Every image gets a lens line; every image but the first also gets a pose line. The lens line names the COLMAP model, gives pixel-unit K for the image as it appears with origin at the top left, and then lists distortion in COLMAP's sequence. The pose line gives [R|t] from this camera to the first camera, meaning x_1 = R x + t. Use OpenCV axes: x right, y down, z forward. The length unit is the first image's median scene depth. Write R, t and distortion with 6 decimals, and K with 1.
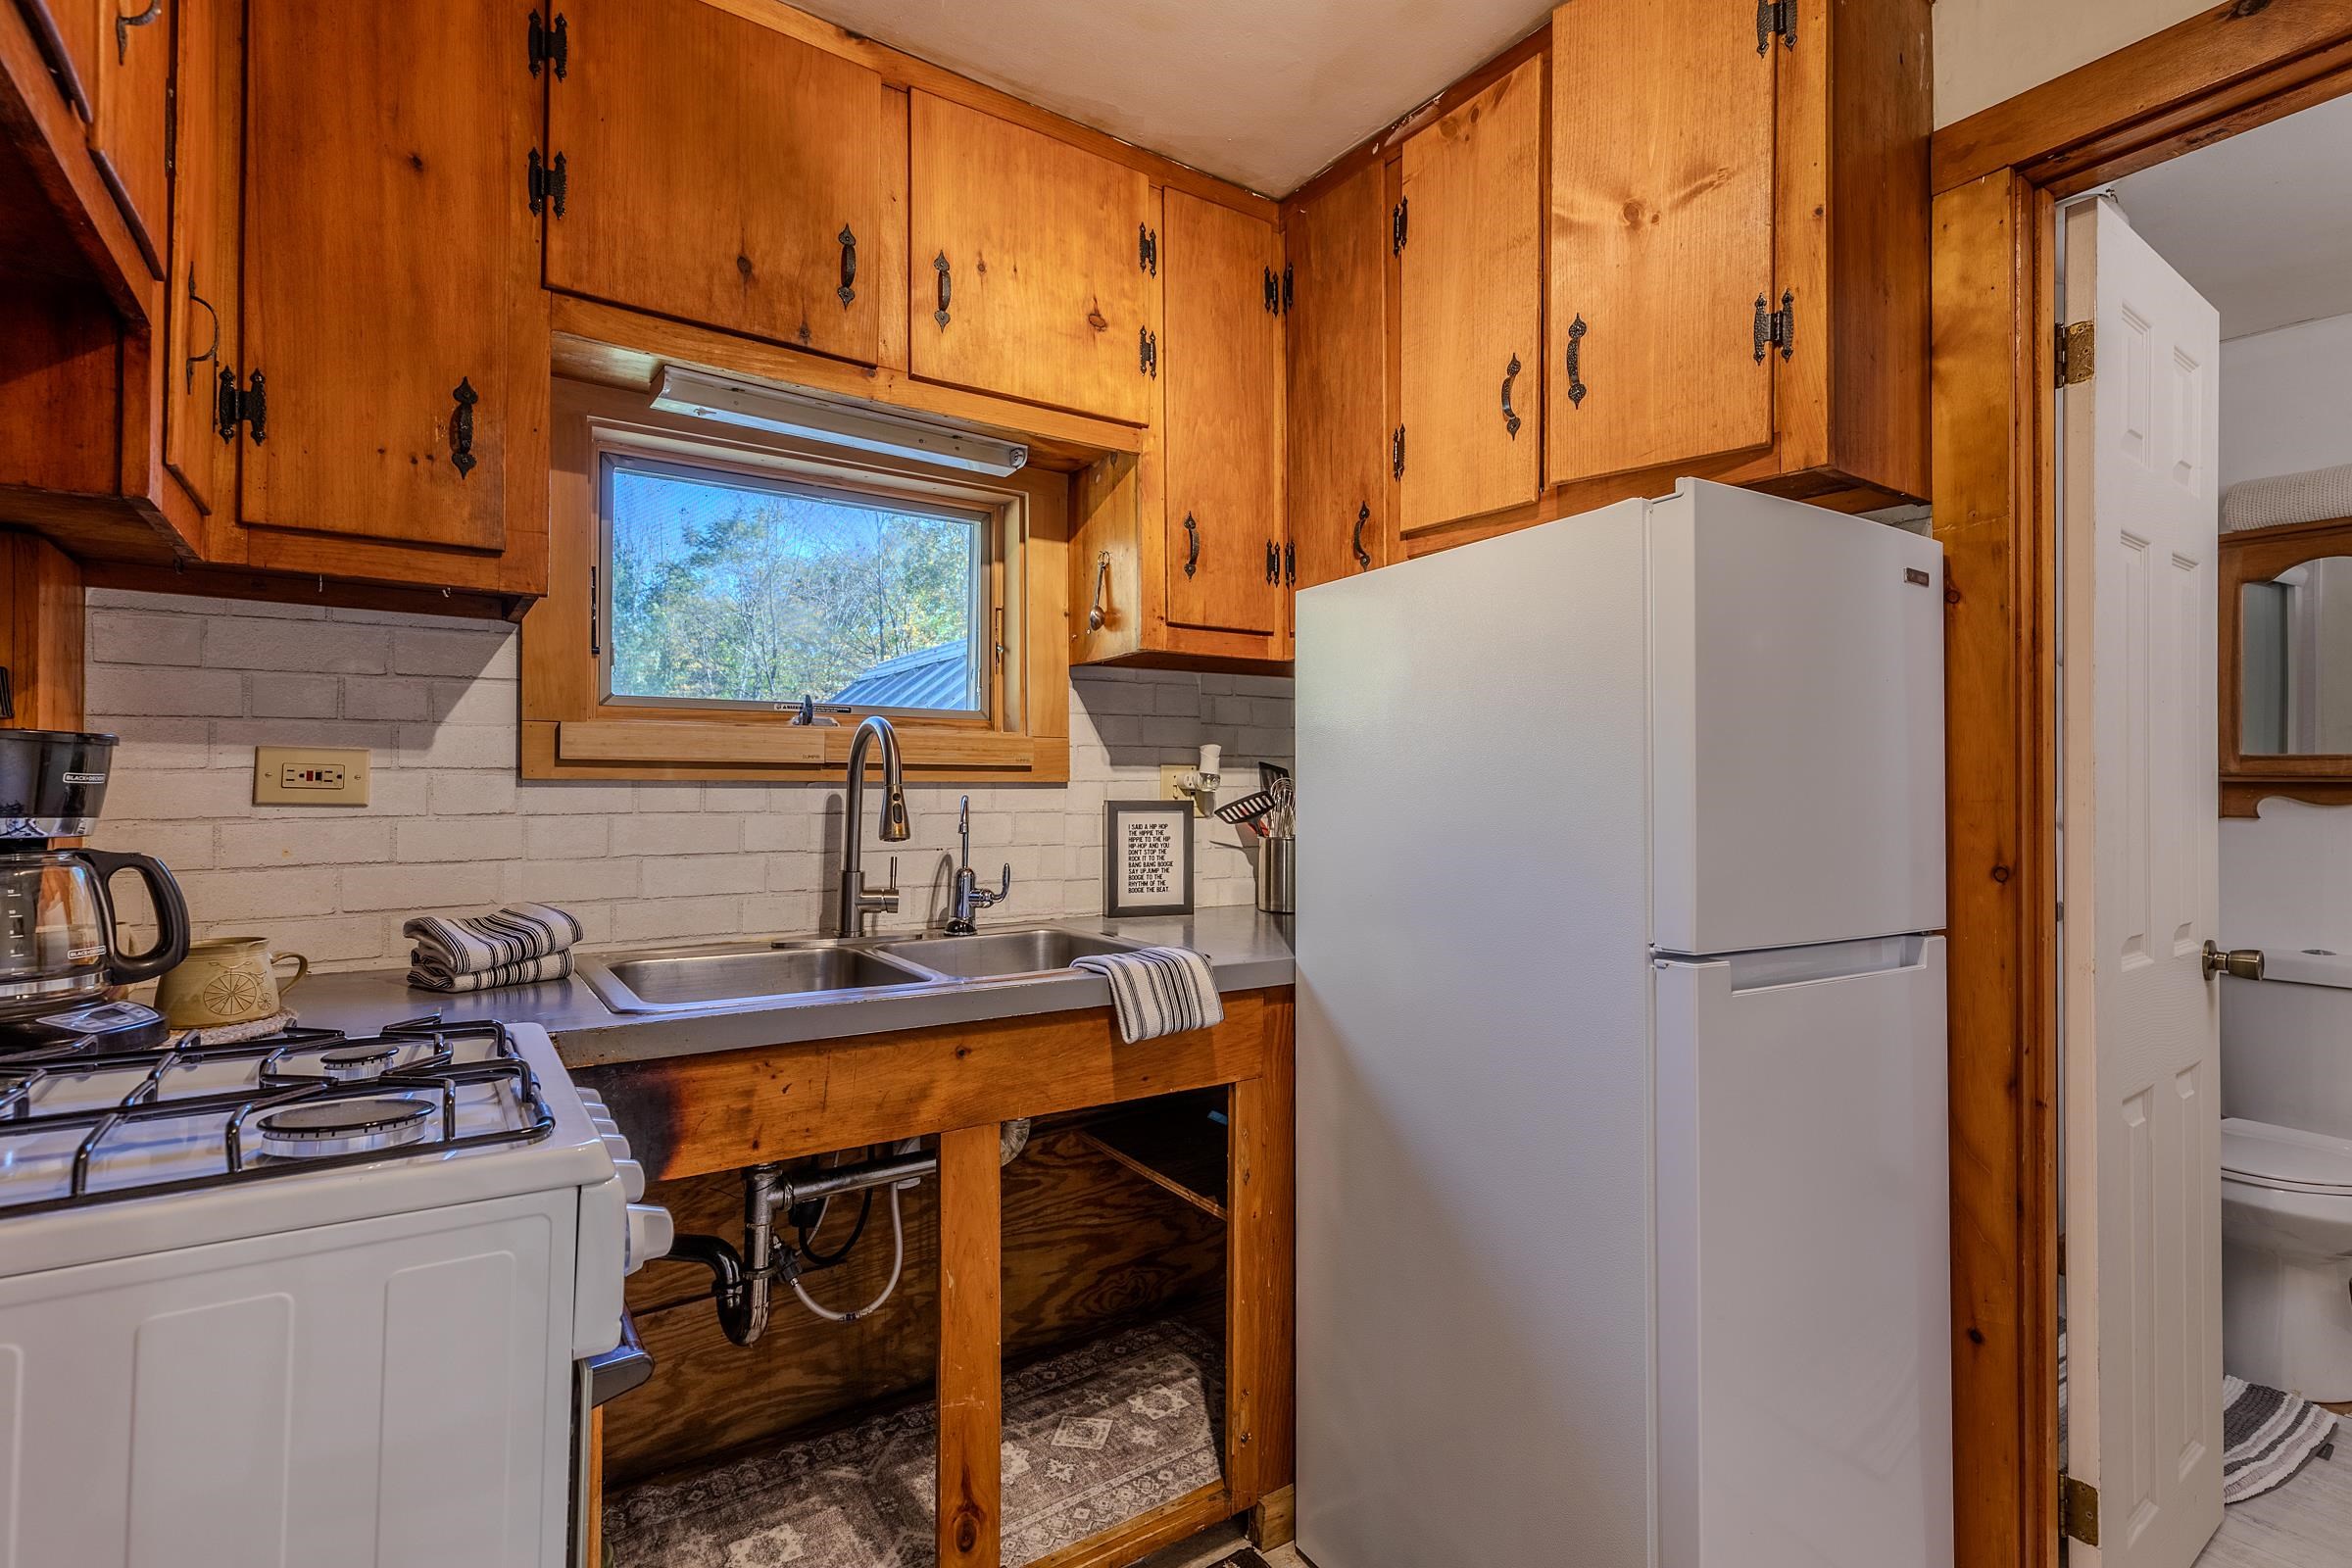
lens RADIAL K [[1106.1, 0, 1176.0], [0, 1106.1, 784.0], [0, 0, 1]] dist [-0.000109, -0.000202]
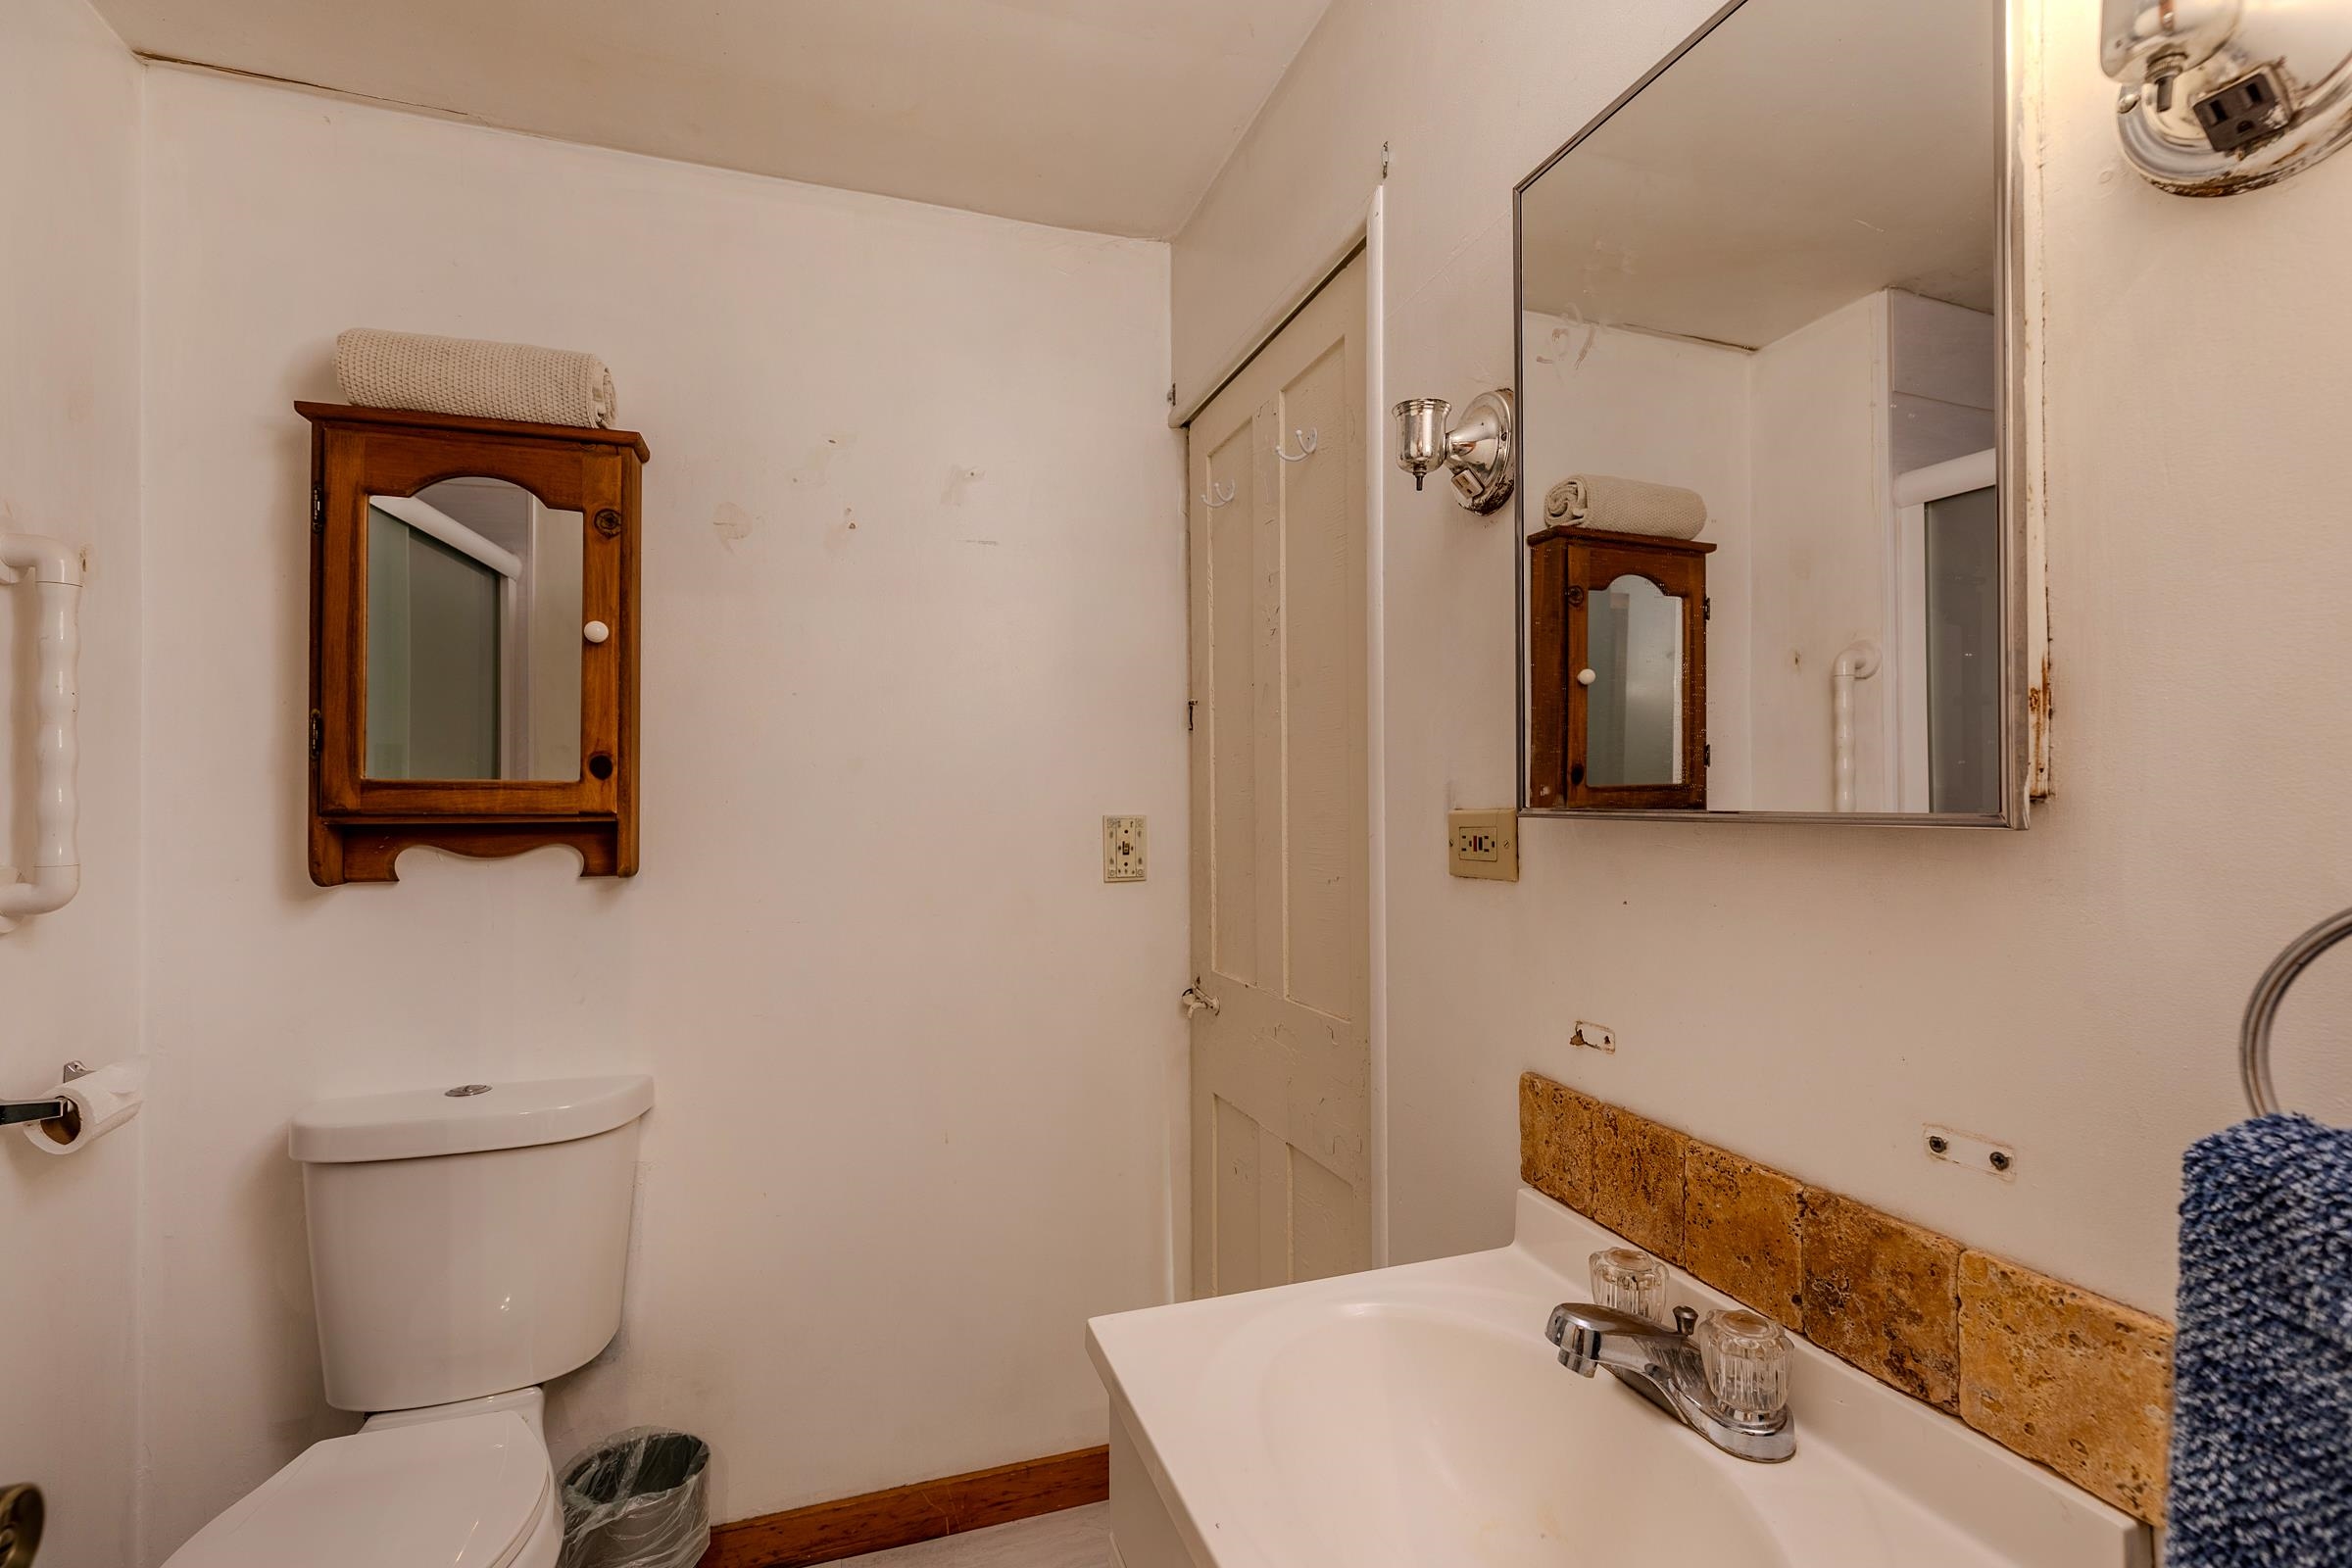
lens RADIAL K [[1106.1, 0, 1176.0], [0, 1106.1, 784.0], [0, 0, 1]] dist [-0.000109, -0.000202]
pose [[0.282214, 0.013715, 0.959253, 0.511438], [0.005194, 0.999861, -0.015824, -0.011989], [-0.959337, 0.009448, 0.282104, 0.408153]]
